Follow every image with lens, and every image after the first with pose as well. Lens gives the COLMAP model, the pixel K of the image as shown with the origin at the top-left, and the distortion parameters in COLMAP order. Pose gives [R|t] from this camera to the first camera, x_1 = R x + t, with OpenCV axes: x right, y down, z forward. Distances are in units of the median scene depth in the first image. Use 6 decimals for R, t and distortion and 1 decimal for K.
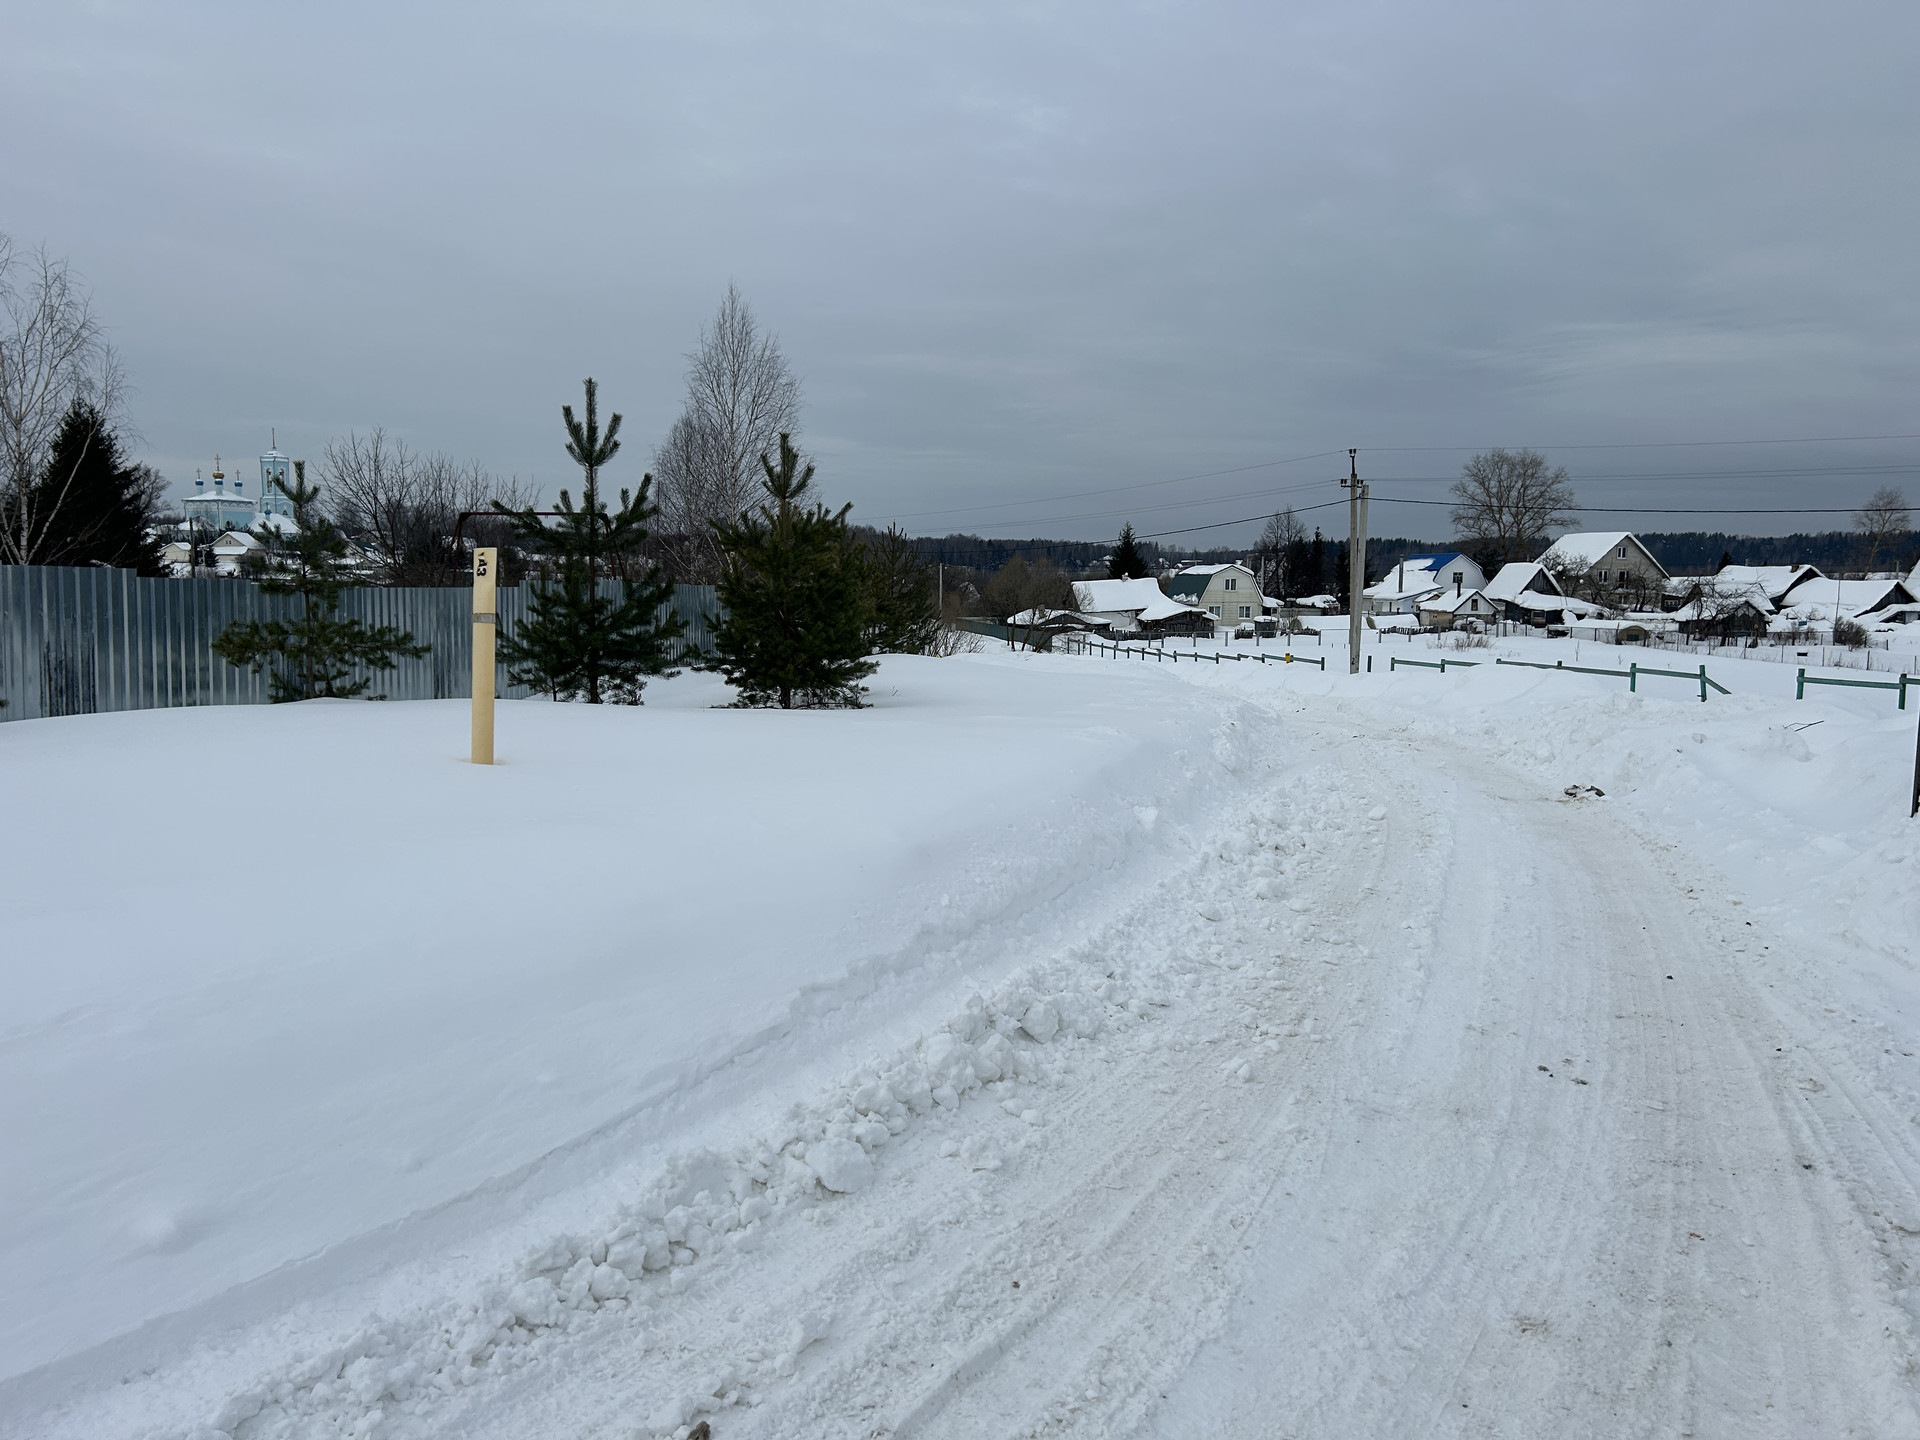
lens RADIAL K [[1434.9, 0, 971.0], [0, 1434.9, 725.8], [0, 0, 1]] dist [0.071874, -0.082478]
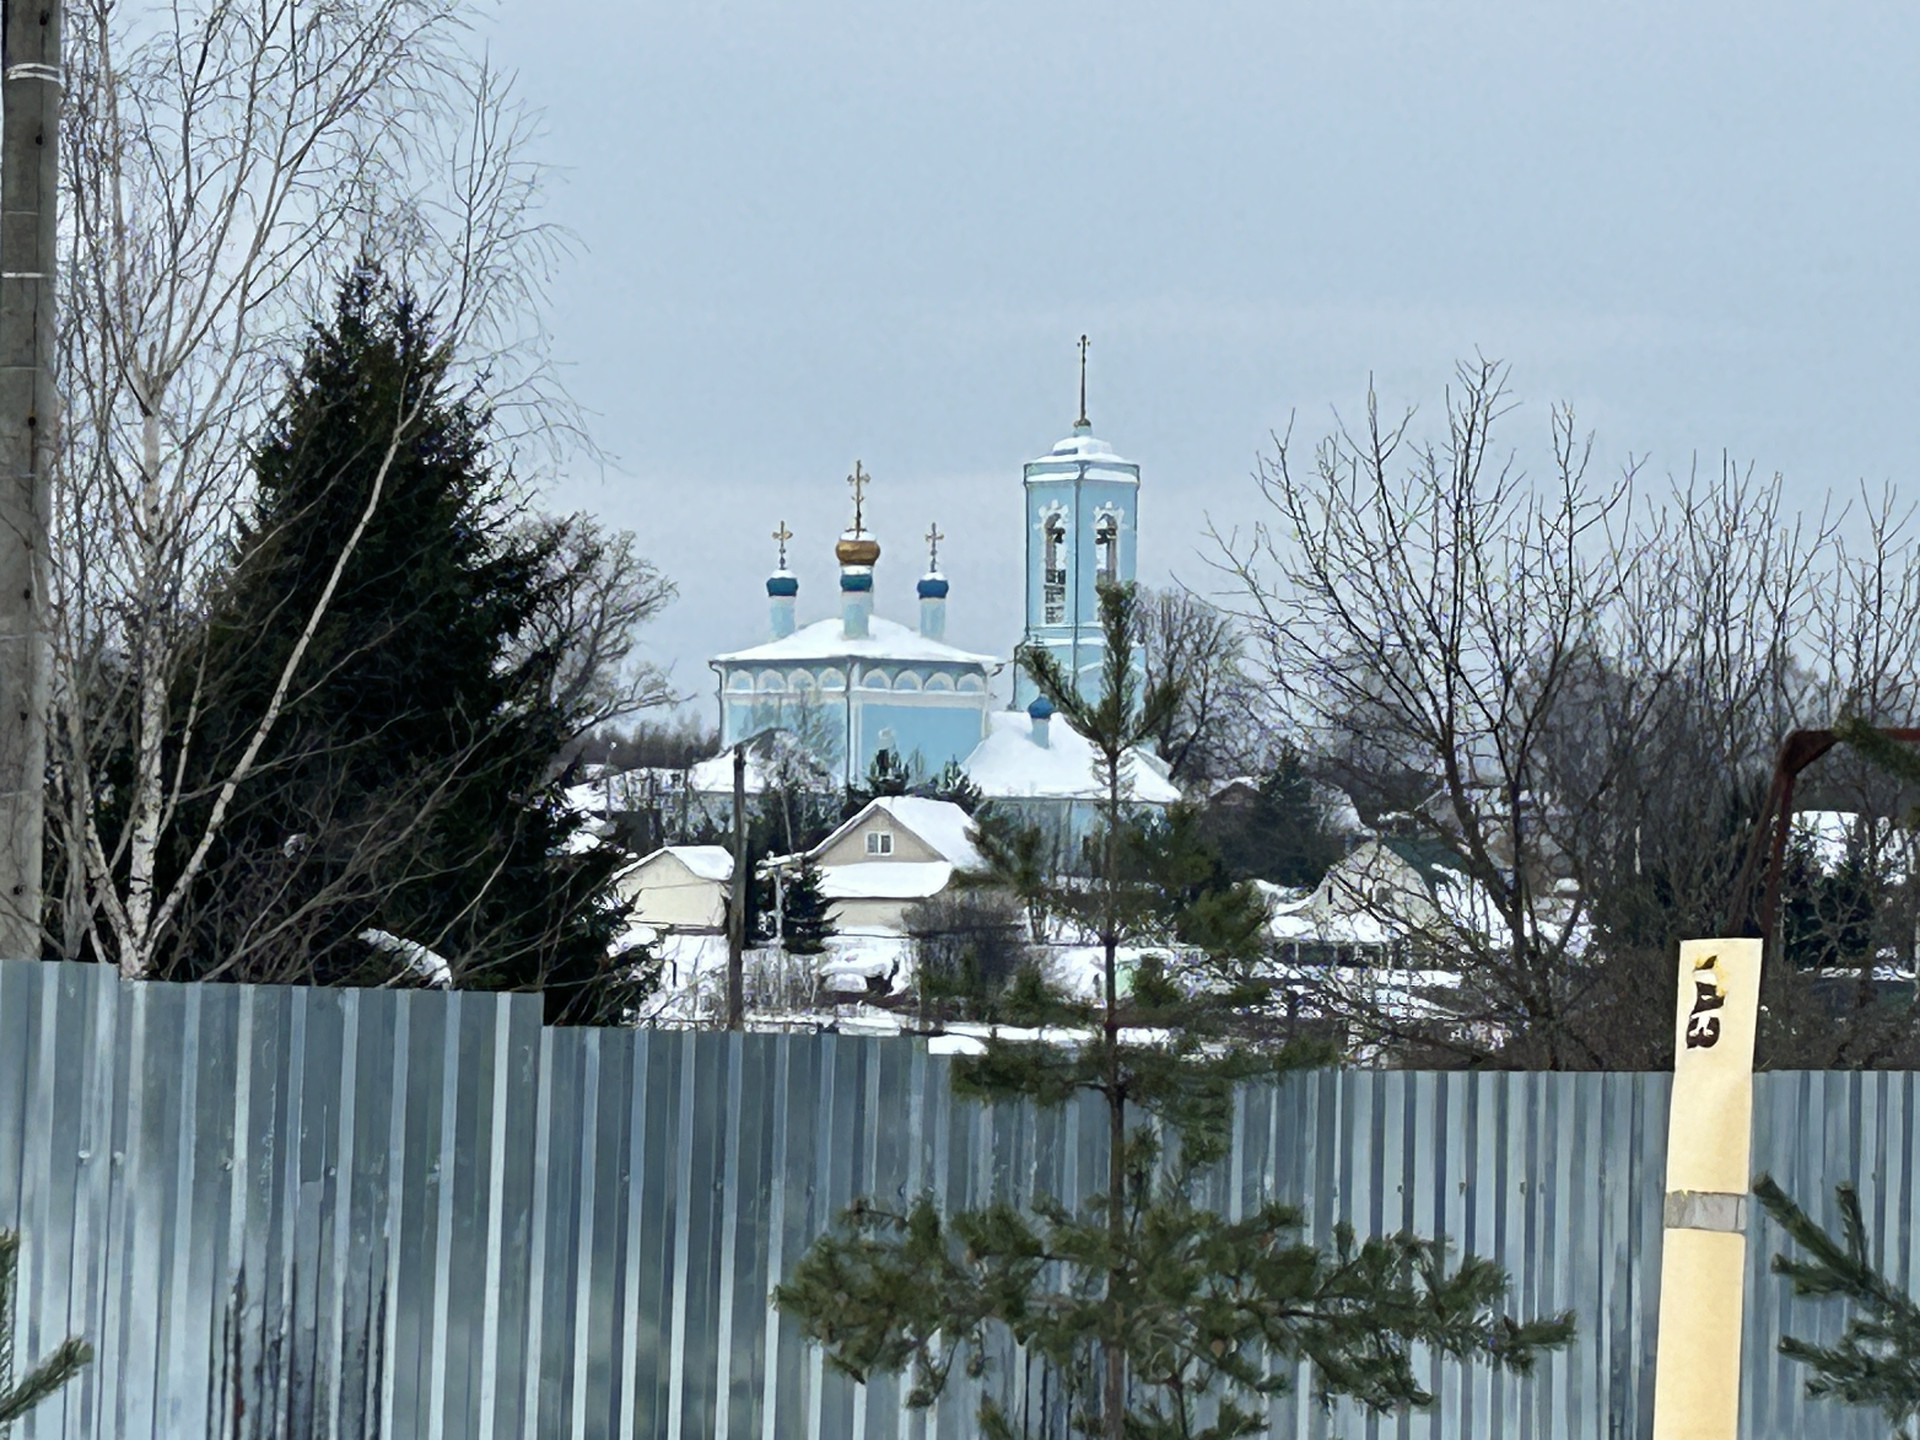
lens RADIAL K [[7385.0, 0, 960.0], [0, 7385.0, 720.0], [0, 0, 1]] dist [0.045131, 1.902974]
pose [[0.896808, -0.009201, -0.442324, 0.083798], [-0.052925, 0.990373, -0.127907, 0.009163], [0.439242, 0.138118, 0.887688, -0.155885]]
